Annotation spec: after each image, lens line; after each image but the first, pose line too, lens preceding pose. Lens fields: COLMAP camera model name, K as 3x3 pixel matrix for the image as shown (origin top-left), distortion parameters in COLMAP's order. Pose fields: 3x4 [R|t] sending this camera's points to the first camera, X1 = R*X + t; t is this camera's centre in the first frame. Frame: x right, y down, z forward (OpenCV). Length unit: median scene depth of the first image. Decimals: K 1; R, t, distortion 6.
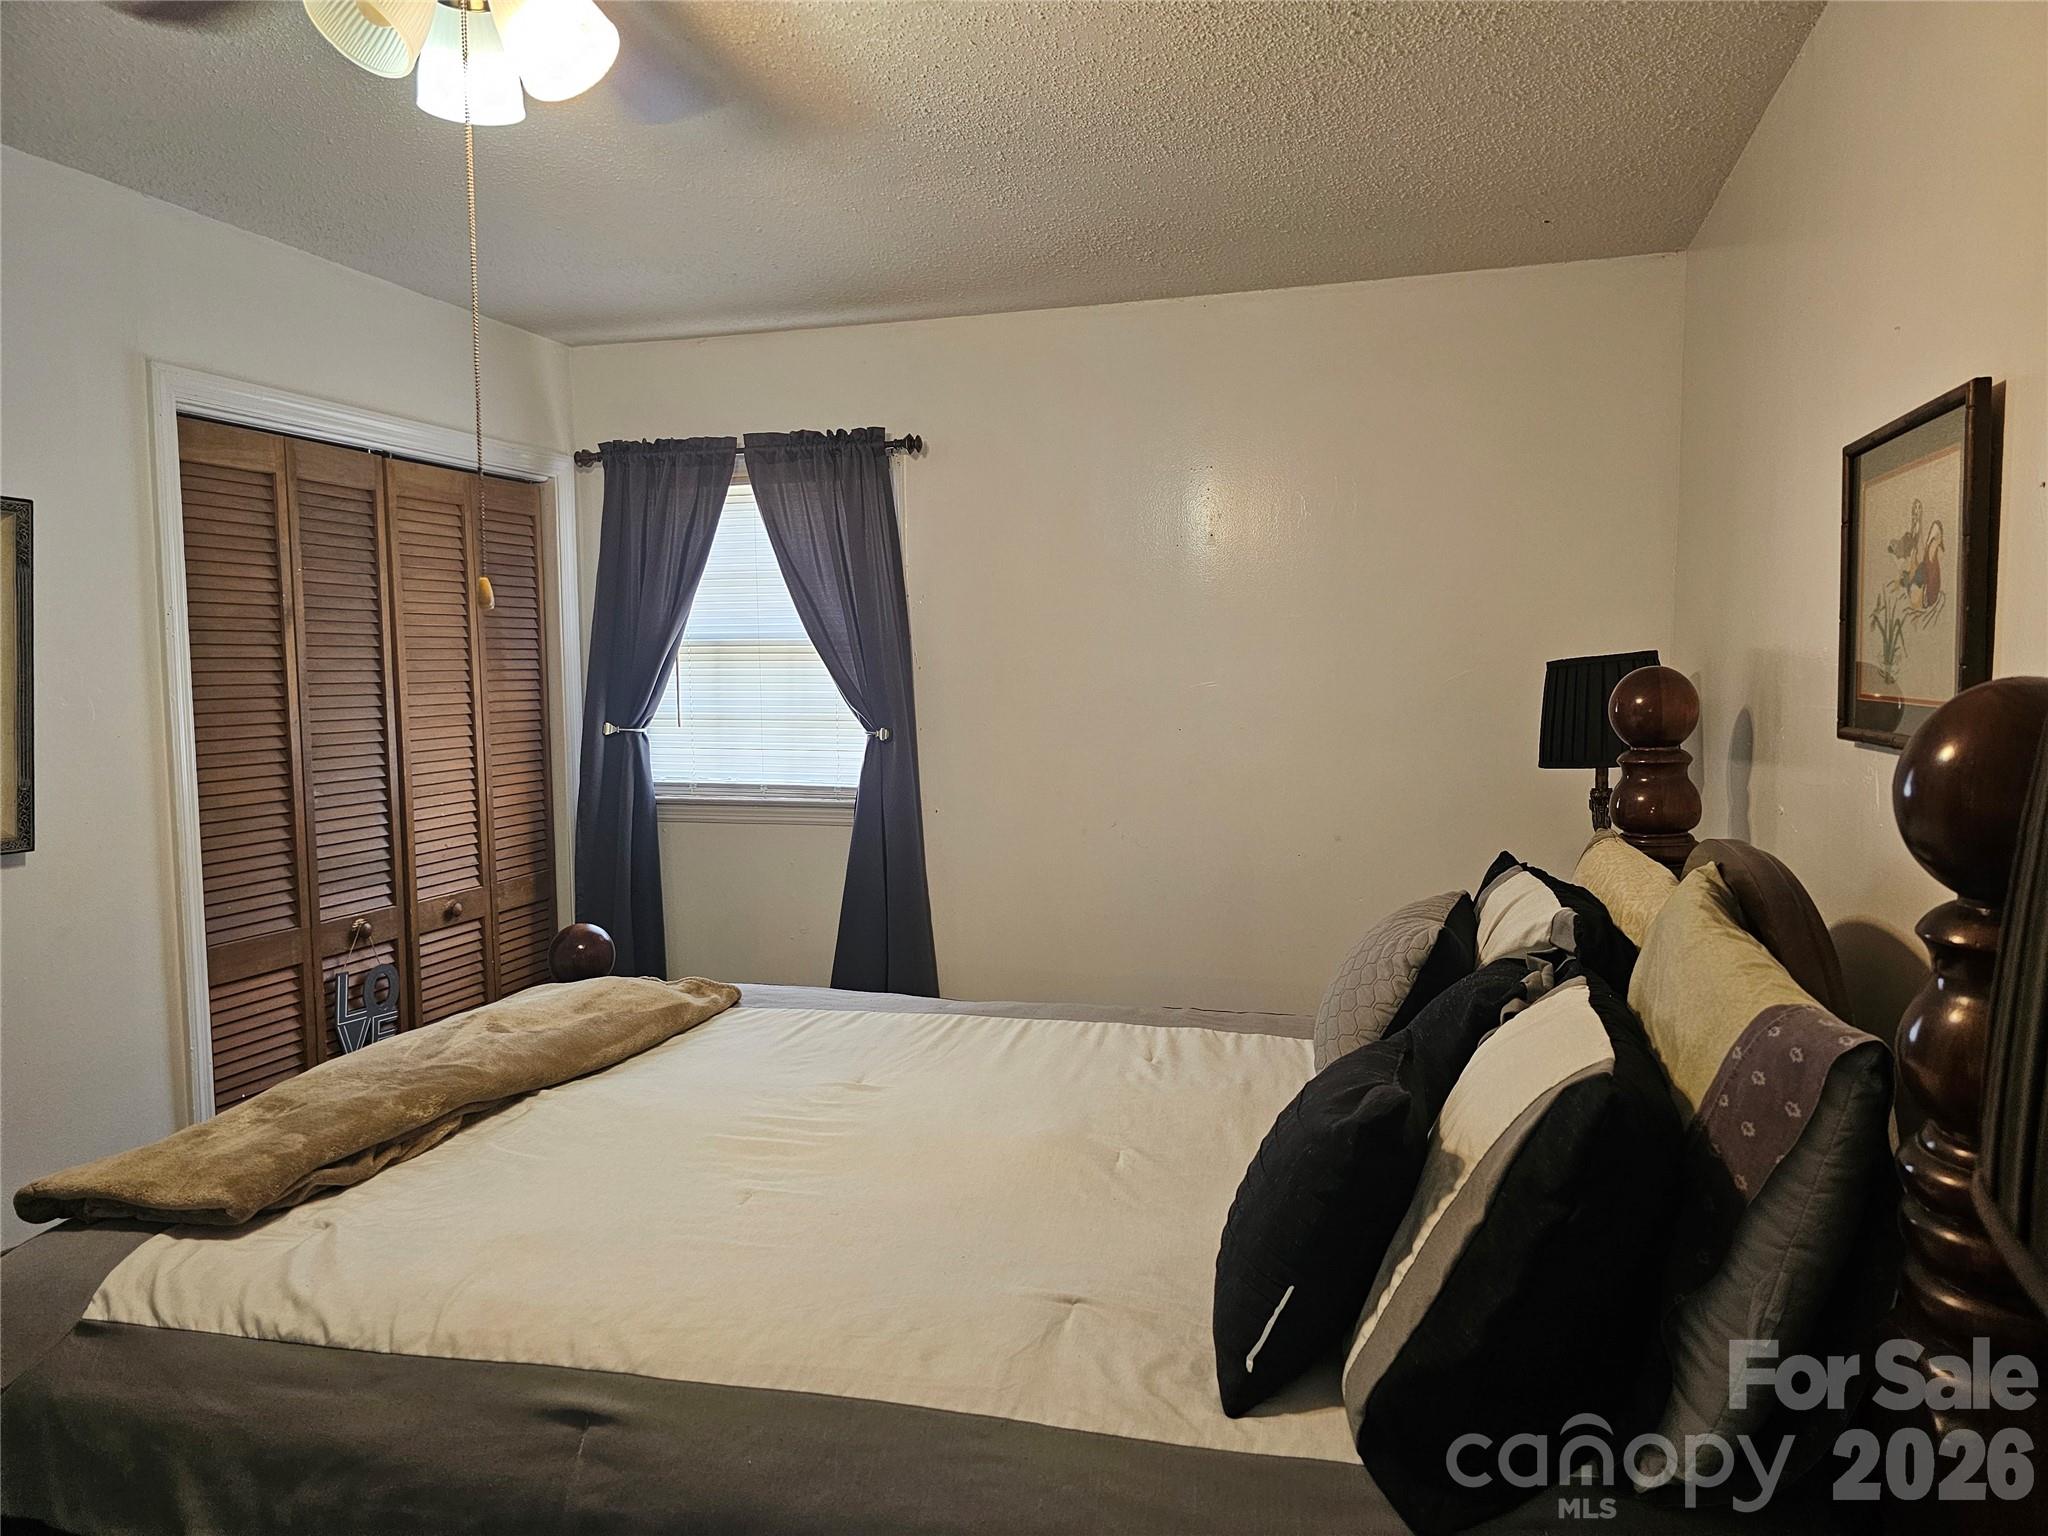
lens RADIAL K [[1336.5, 0, 1024.0], [0, 1336.5, 768.0], [0, 0, 1]] dist [0.006418, 0.000239]
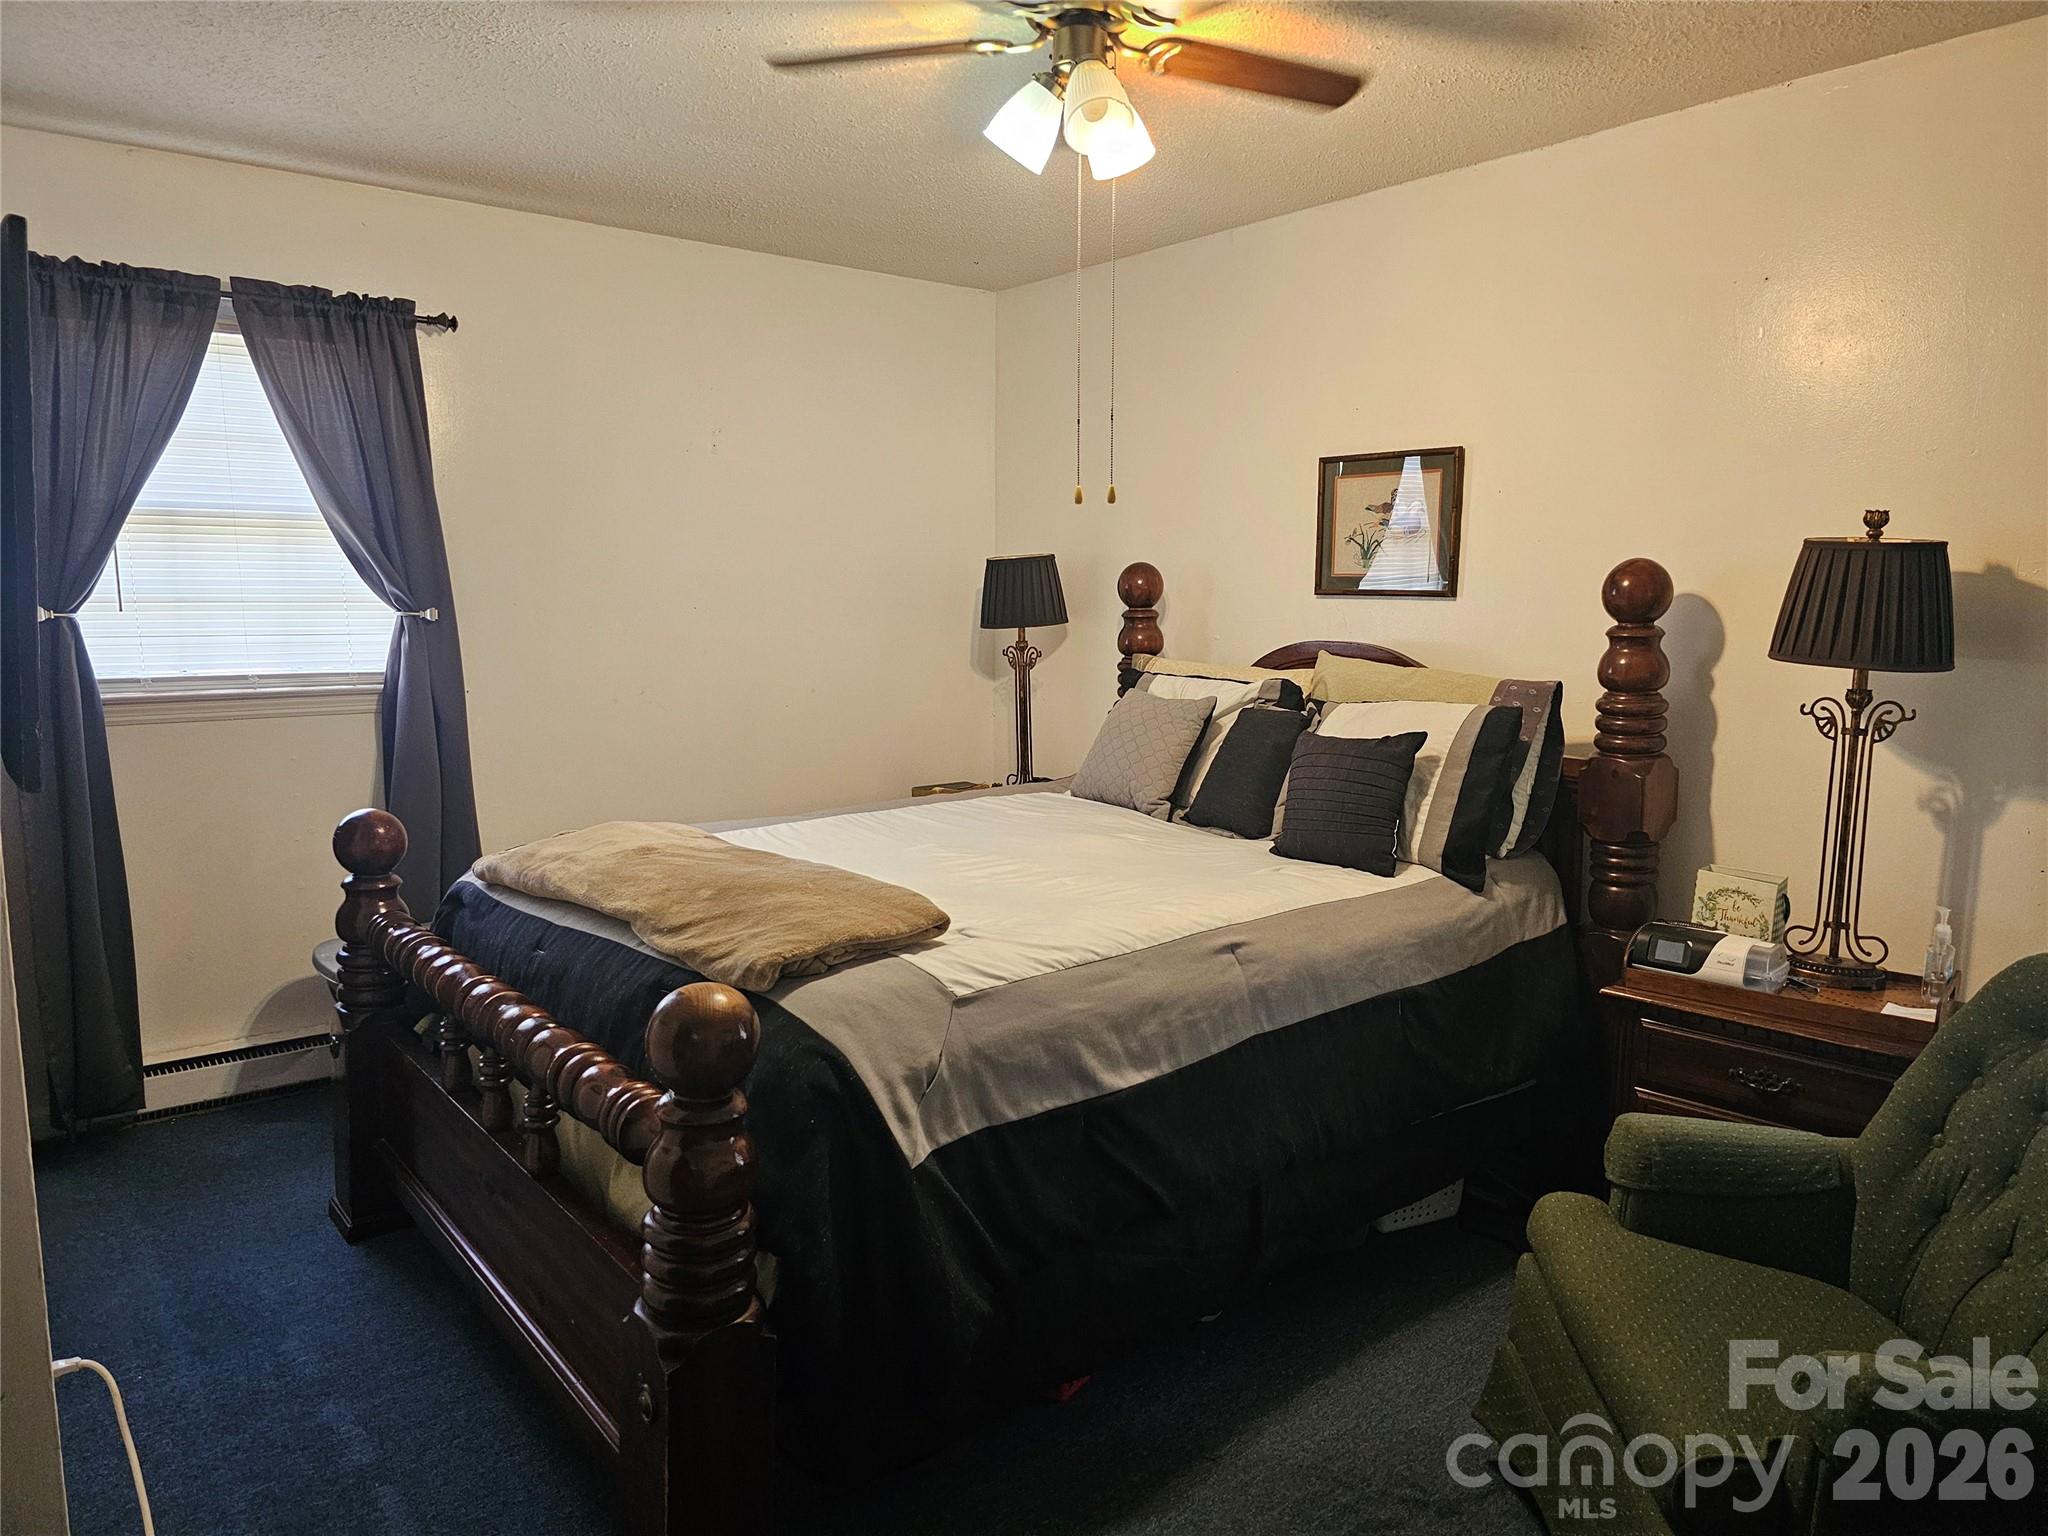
lens RADIAL K [[1391.4, 0, 1024.0], [0, 1391.4, 768.0], [0, 0, 1]] dist [0.000857, -0.049837]
pose [[0.565753, -0.091229, 0.819512, -0.689137], [0.045540, 0.995801, 0.079416, 0.025204], [-0.823316, -0.007609, 0.567532, 0.050933]]
